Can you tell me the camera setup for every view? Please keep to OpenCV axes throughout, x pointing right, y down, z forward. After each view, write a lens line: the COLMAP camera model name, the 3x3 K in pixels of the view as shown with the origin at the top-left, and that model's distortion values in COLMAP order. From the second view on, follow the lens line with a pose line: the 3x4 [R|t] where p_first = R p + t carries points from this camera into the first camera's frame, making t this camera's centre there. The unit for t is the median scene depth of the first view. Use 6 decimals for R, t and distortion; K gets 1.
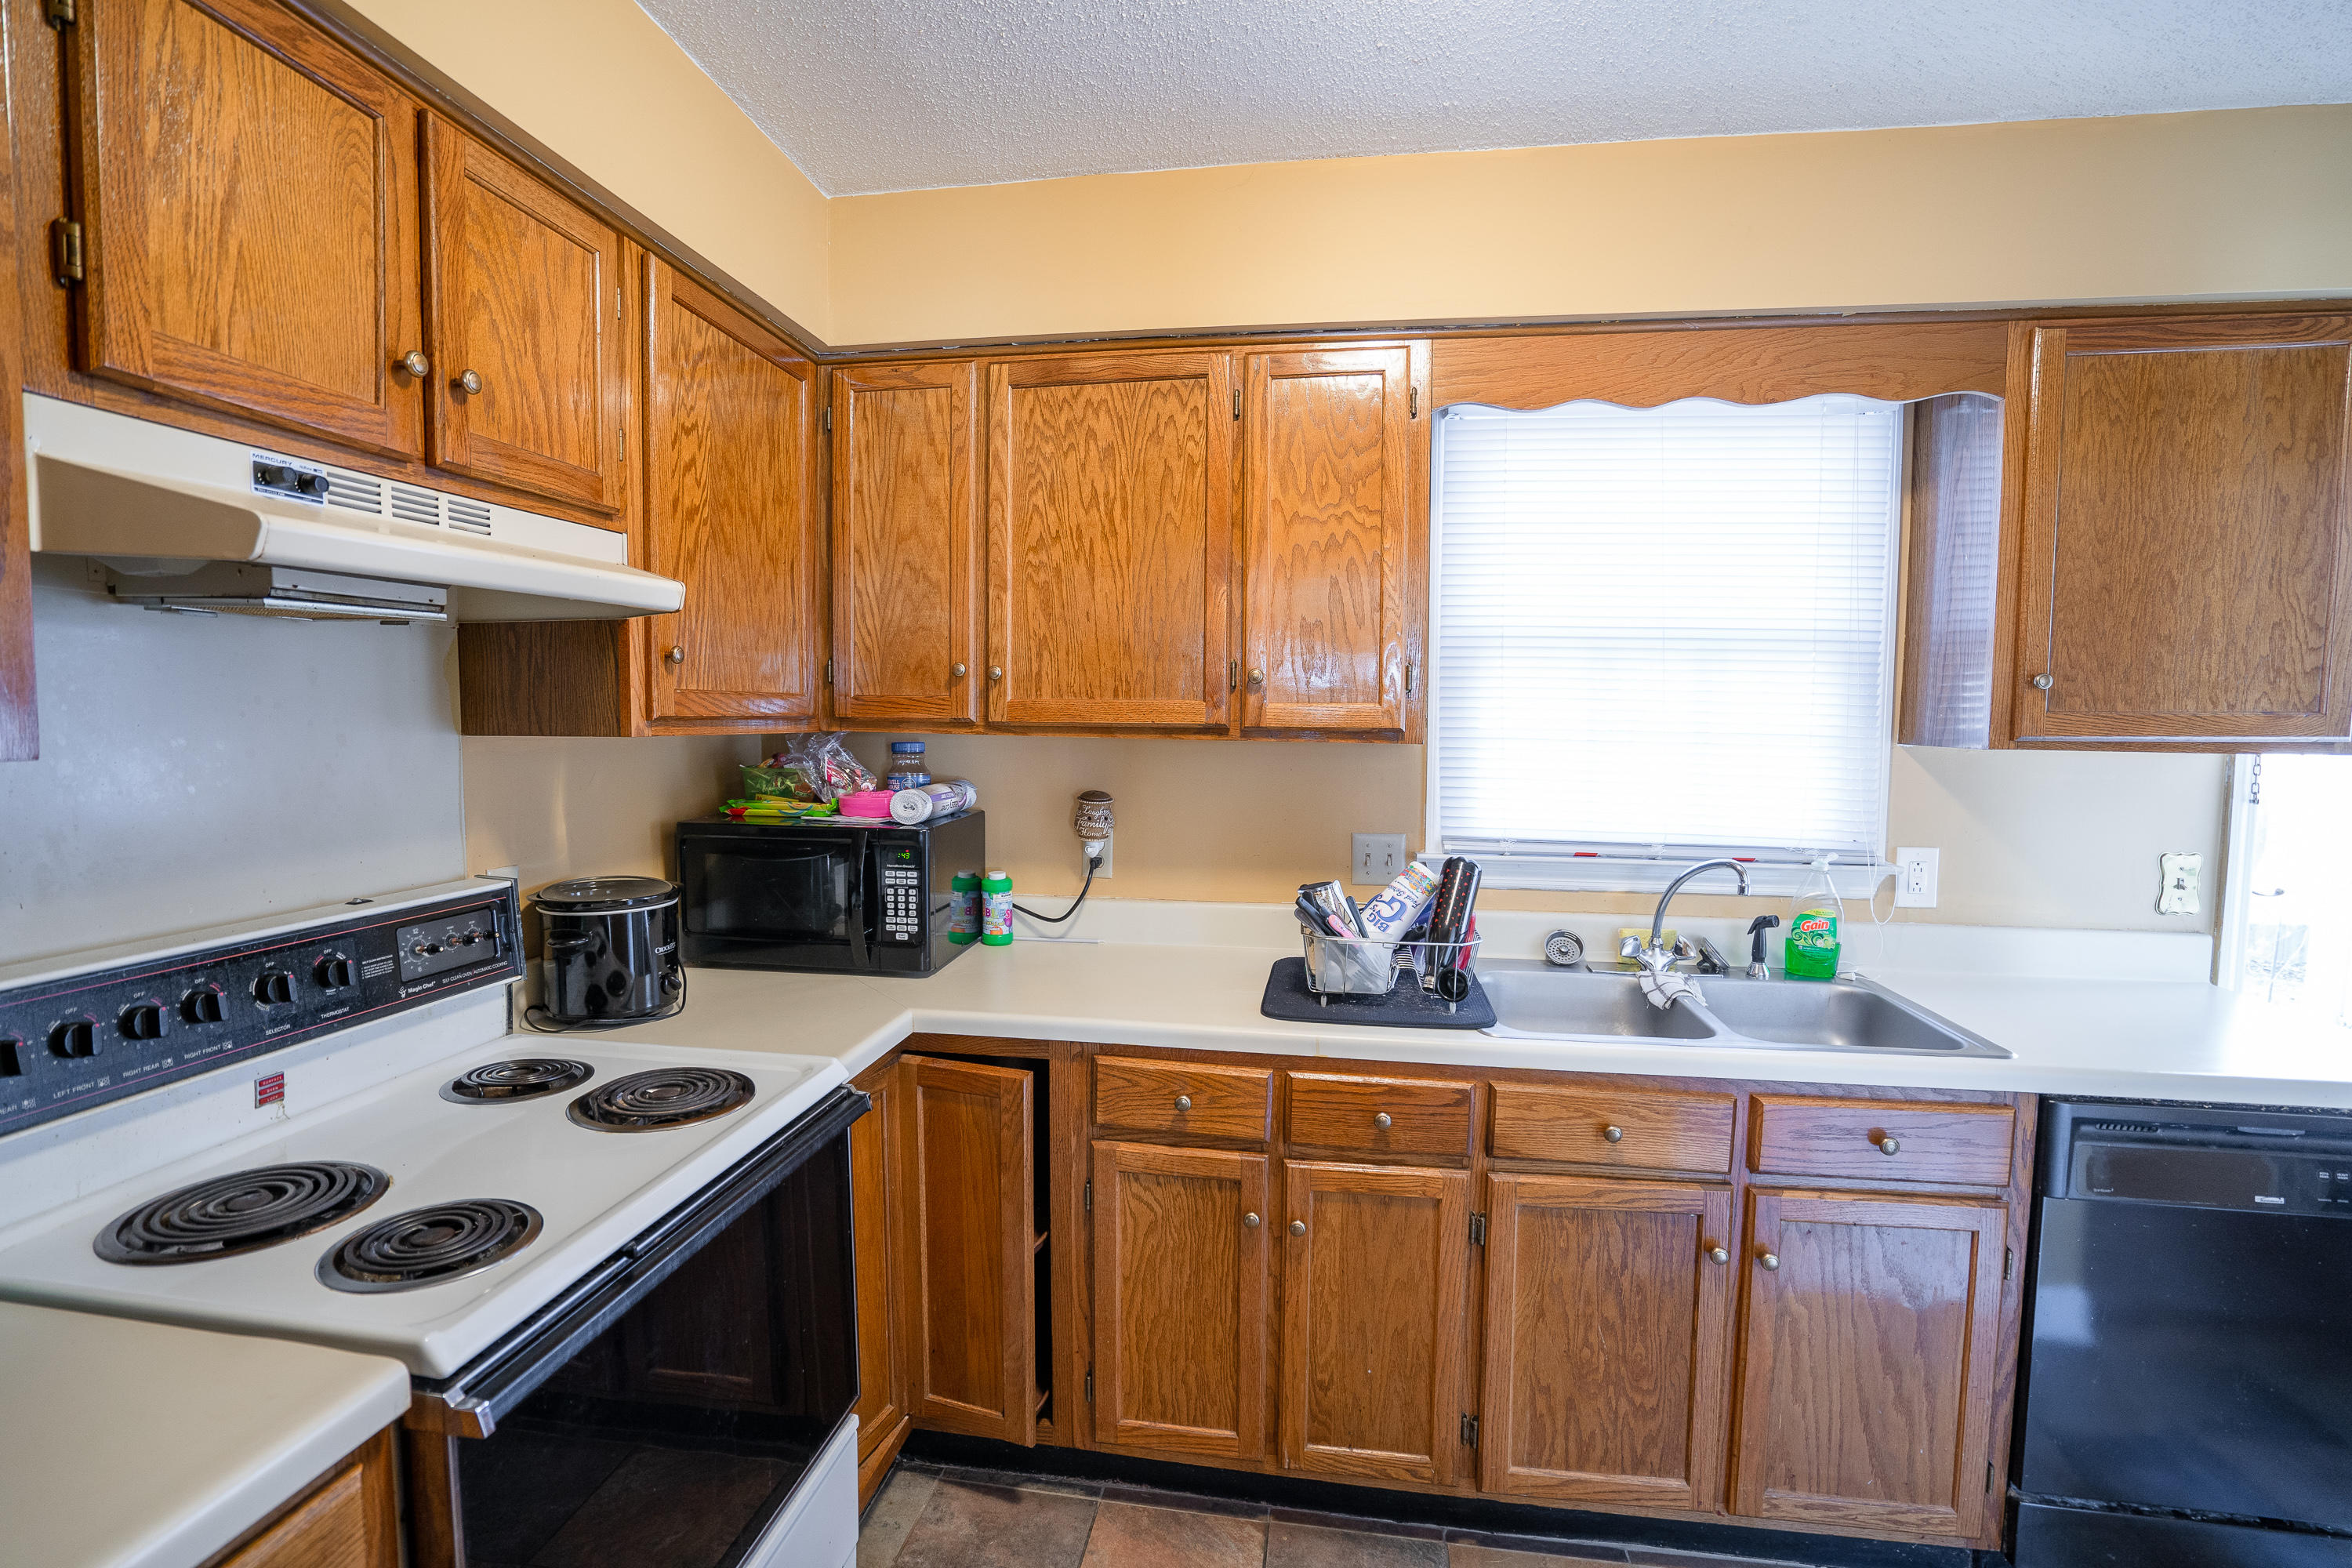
lens RADIAL K [[1079.0, 0, 1175.1], [0, 1079.0, 783.5], [0, 0, 1]] dist [-0.049499, 0.017253]
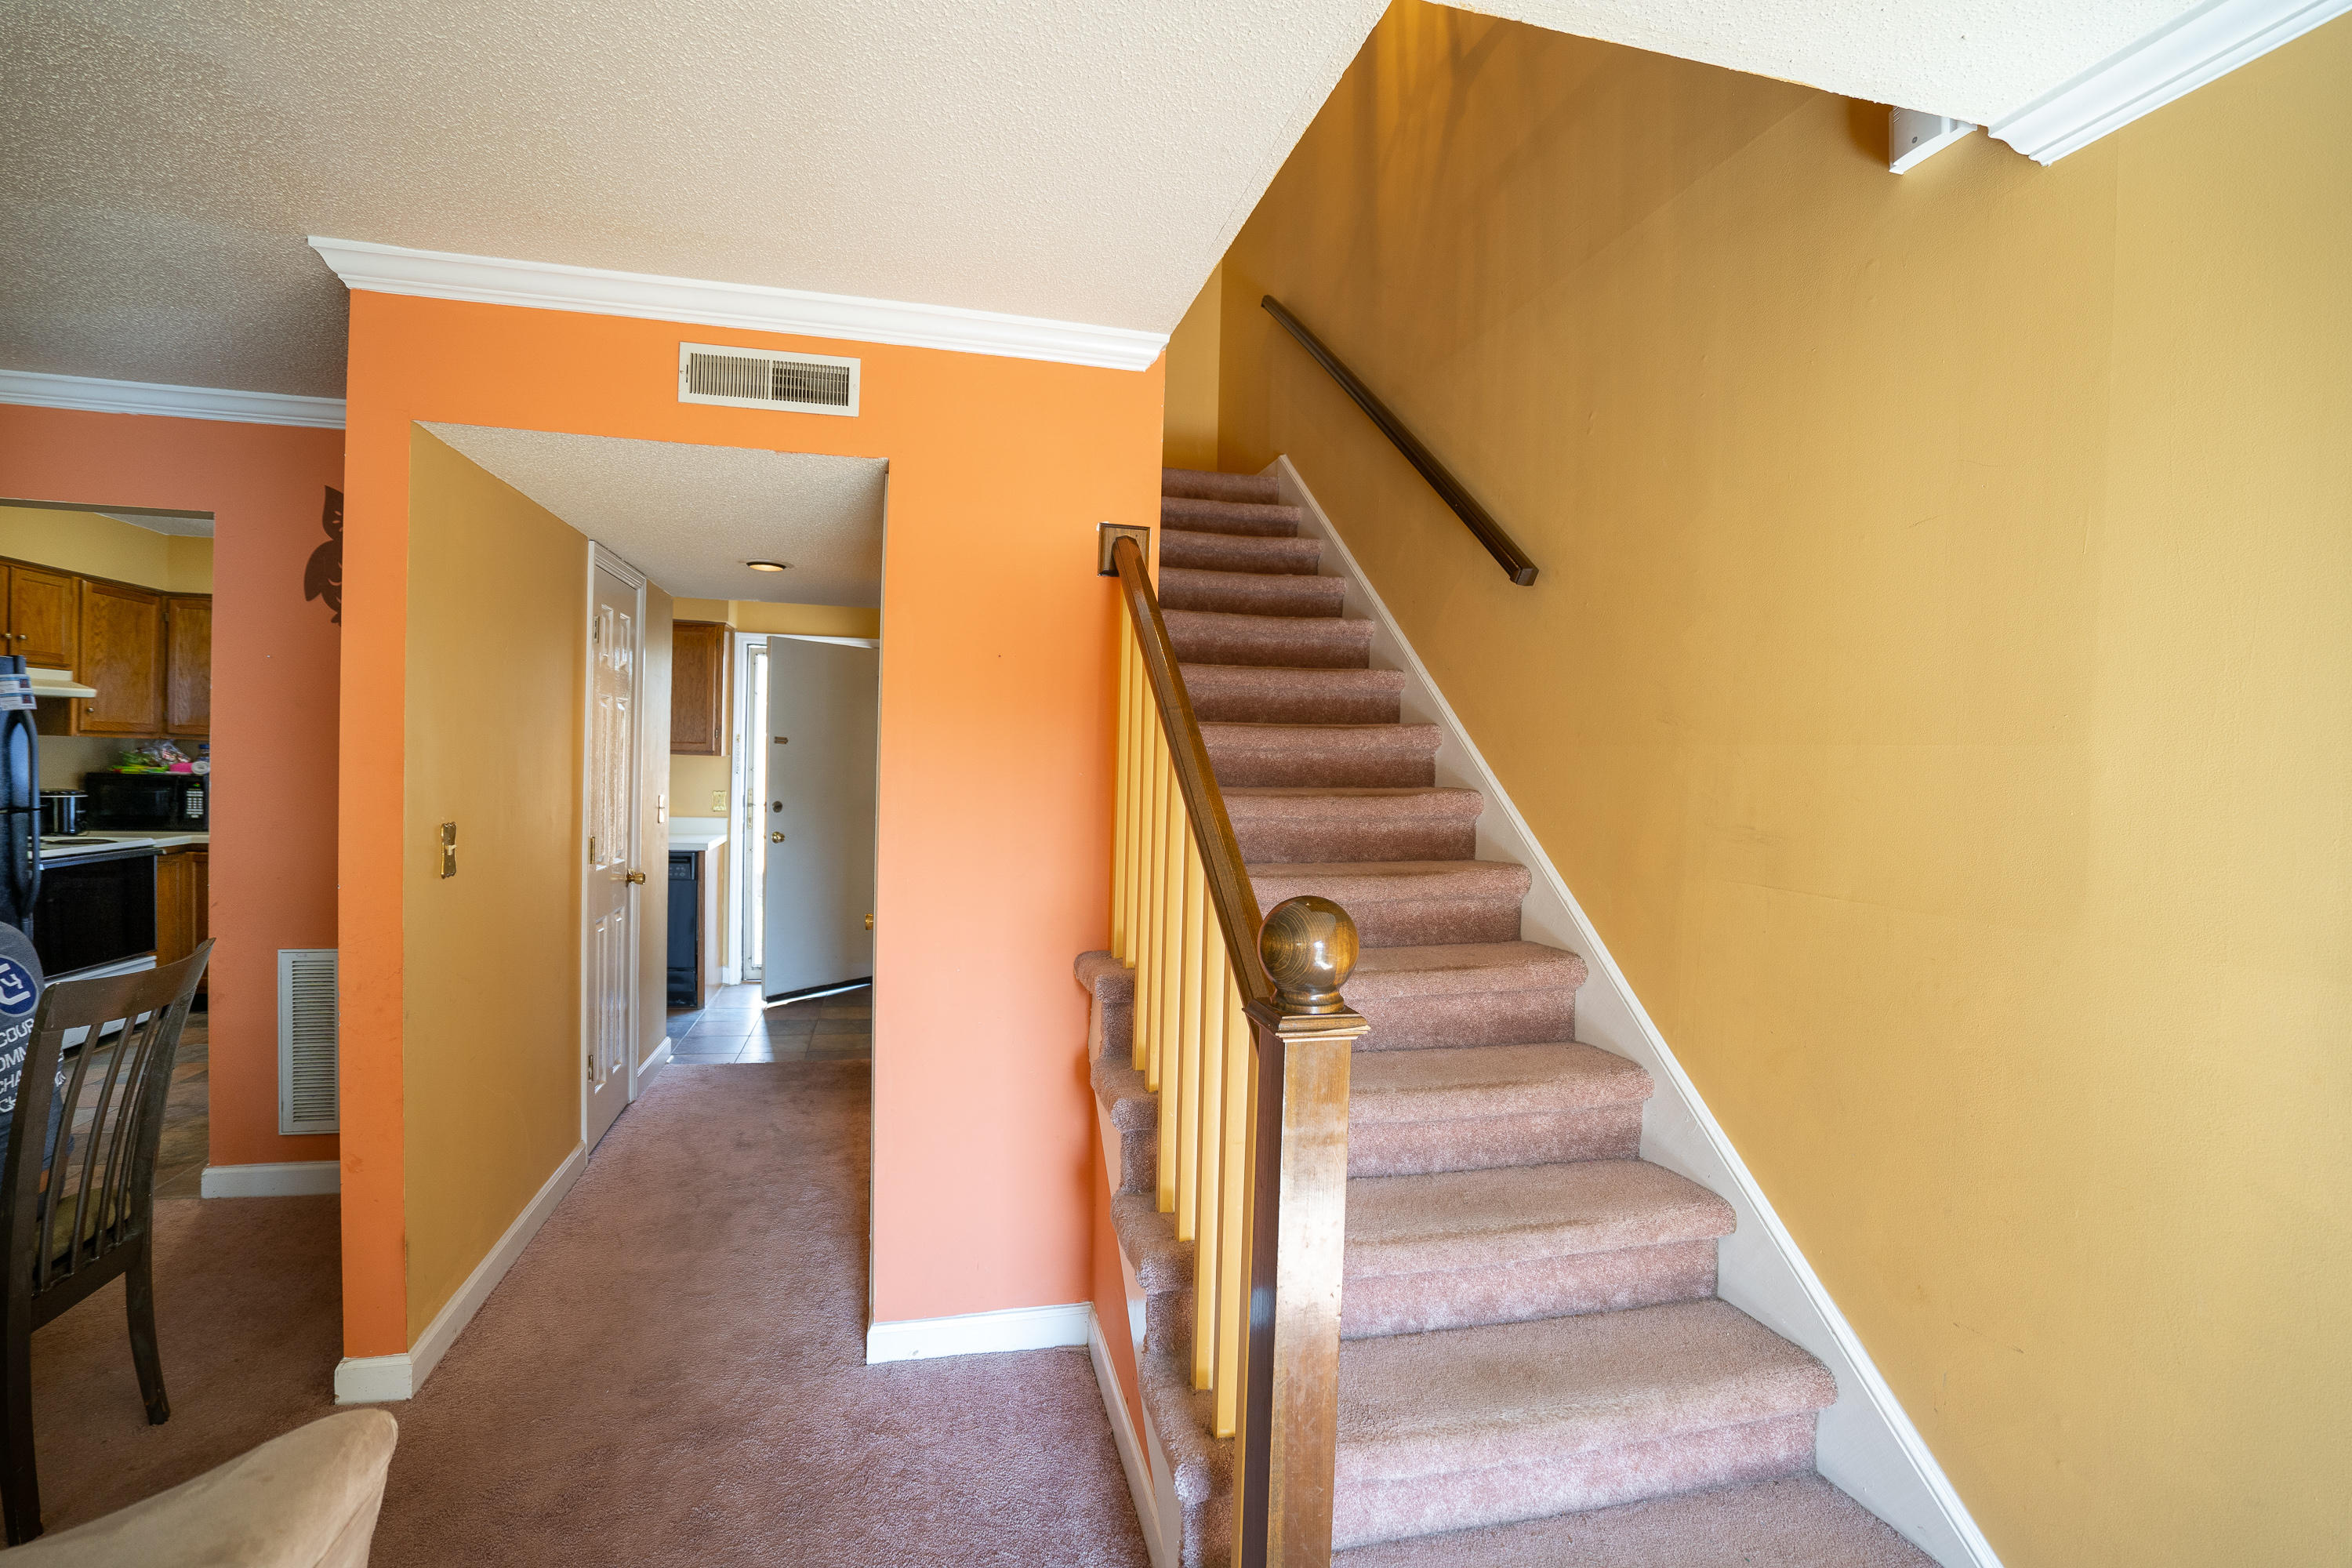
lens RADIAL K [[1079.0, 0, 1162.9], [0, 1079.0, 773.3], [0, 0, 1]] dist [-0.049499, 0.017253]
pose [[0.929776, 0.007951, 0.368039, 1.153613], [0.010020, 0.998850, -0.046890, 0.208029], [-0.367988, 0.047285, 0.928627, -2.591037]]
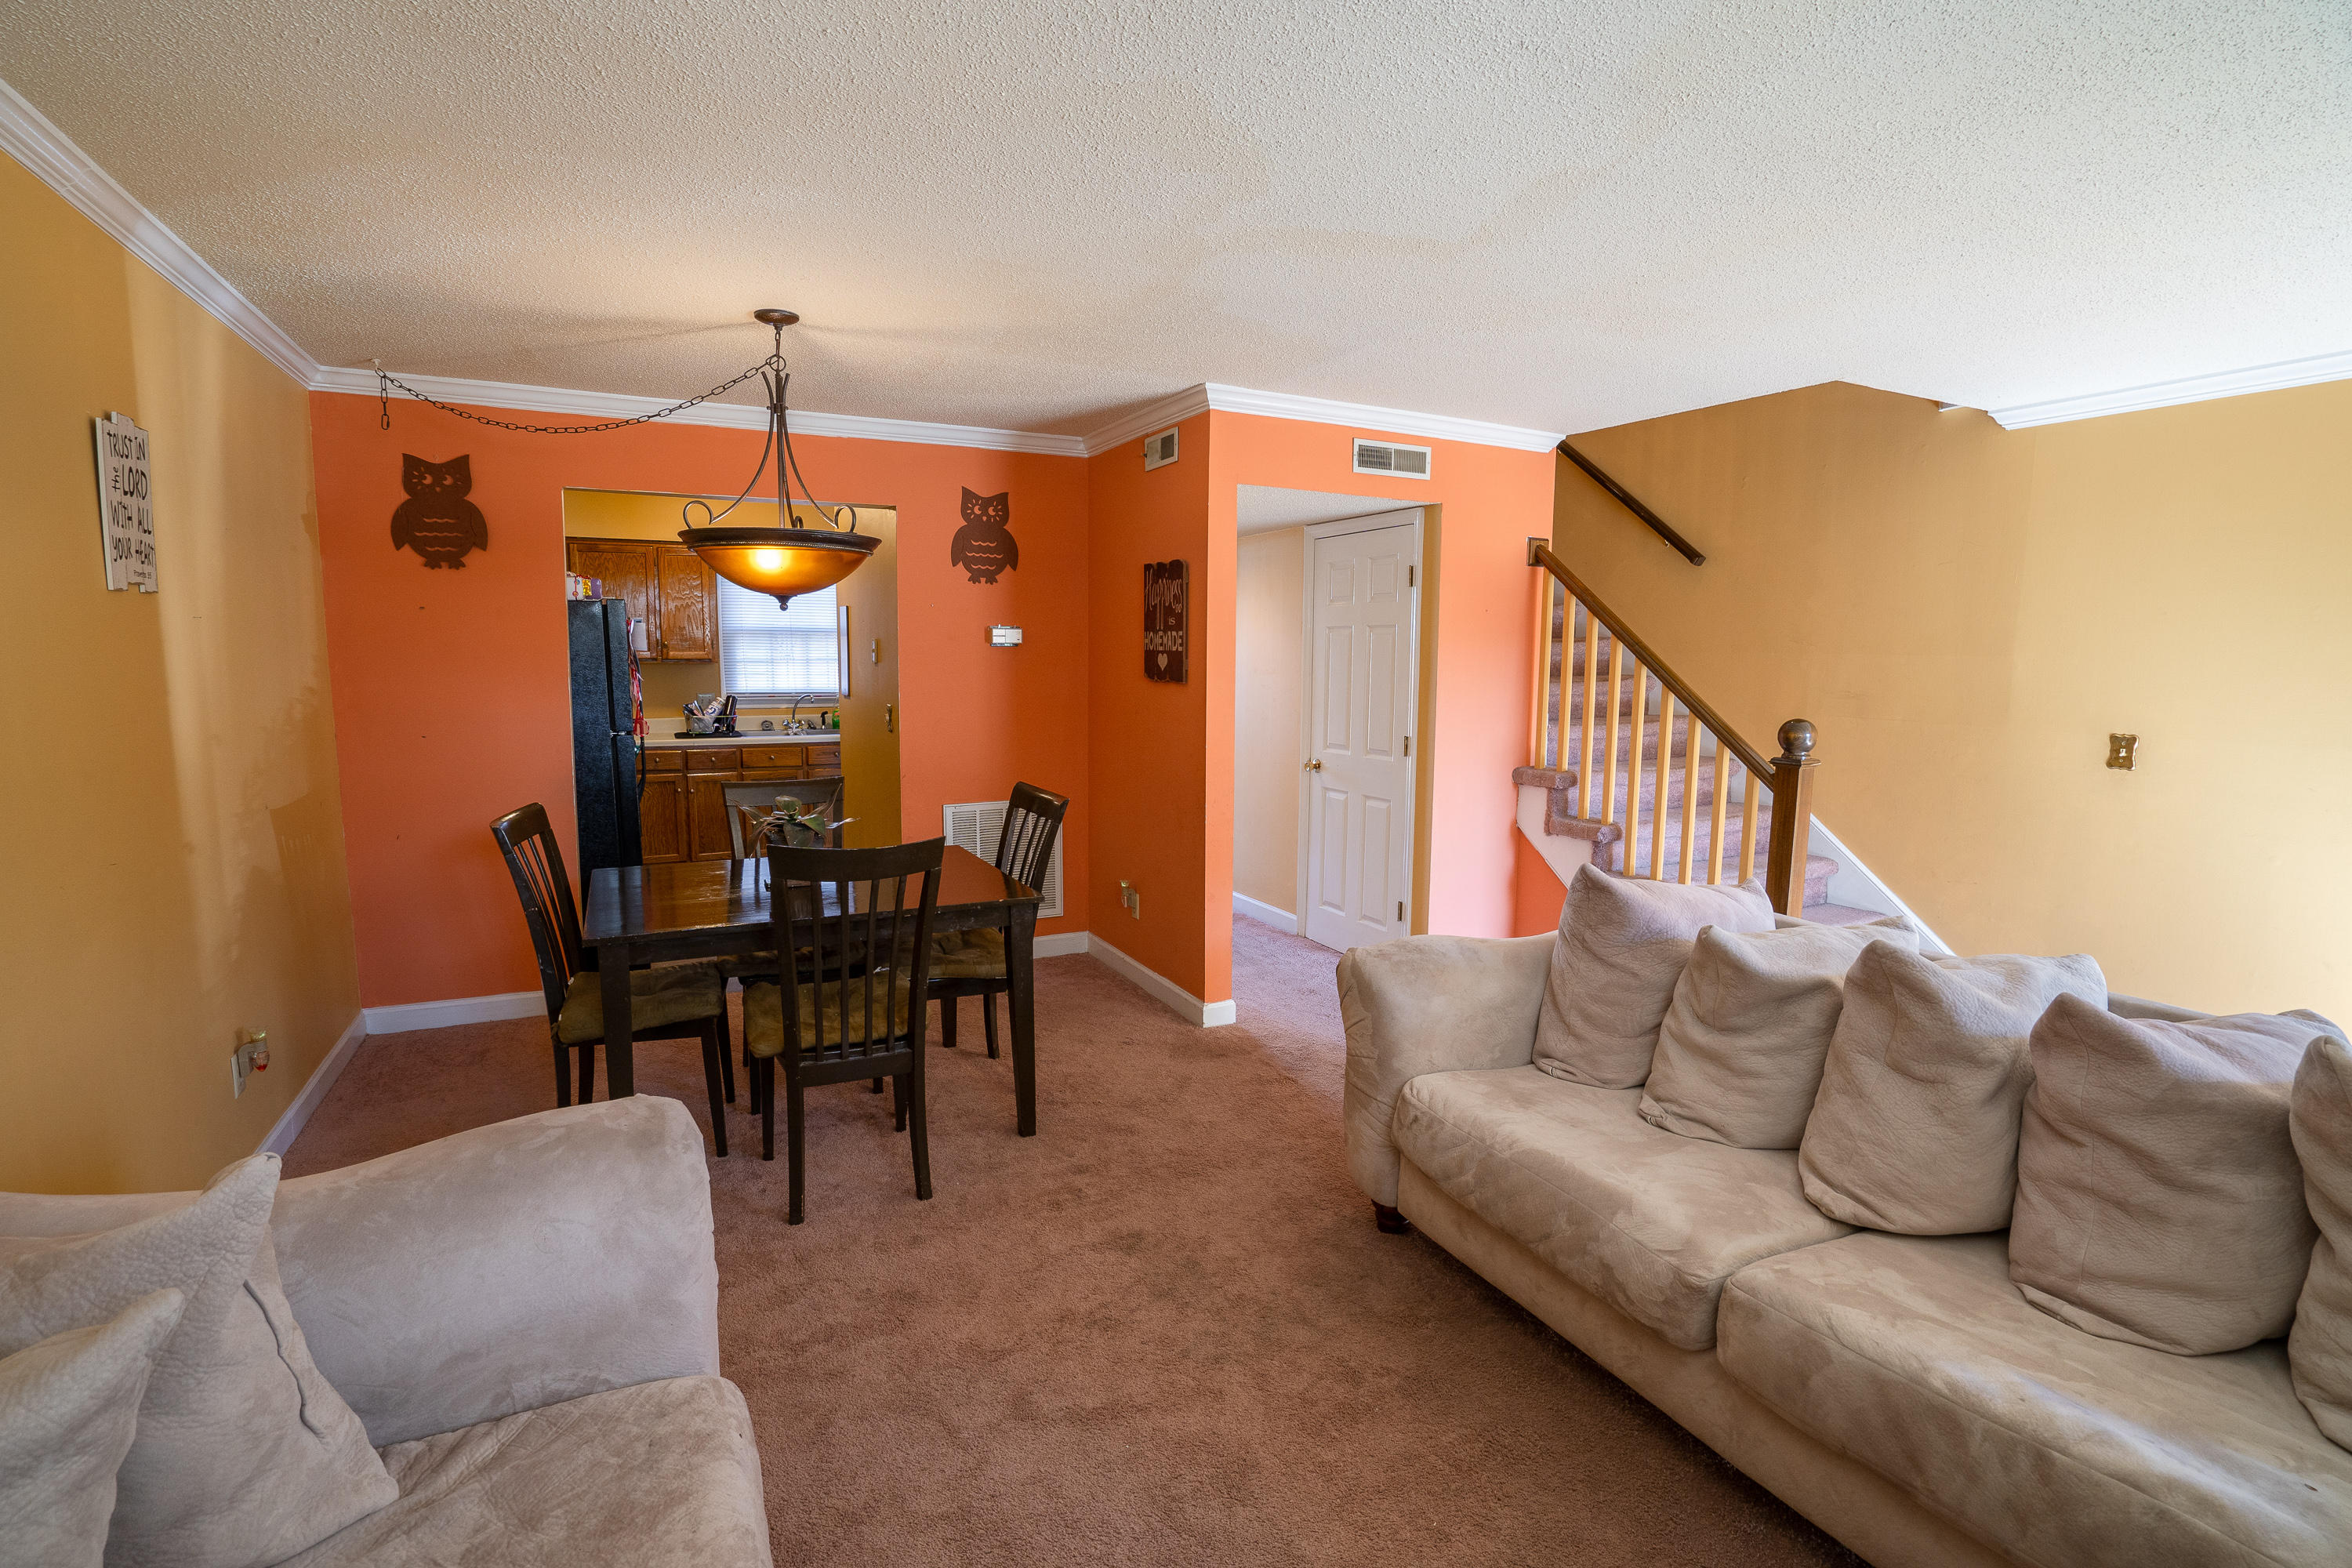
lens RADIAL K [[1079.0, 0, 1182.0], [0, 1079.0, 787.6], [0, 0, 1]] dist [-0.049499, 0.017253]
pose [[0.816543, -0.074388, 0.572471, -0.596645], [0.041677, 0.996672, 0.070064, 0.197327], [-0.575778, -0.033351, 0.816926, -2.911558]]
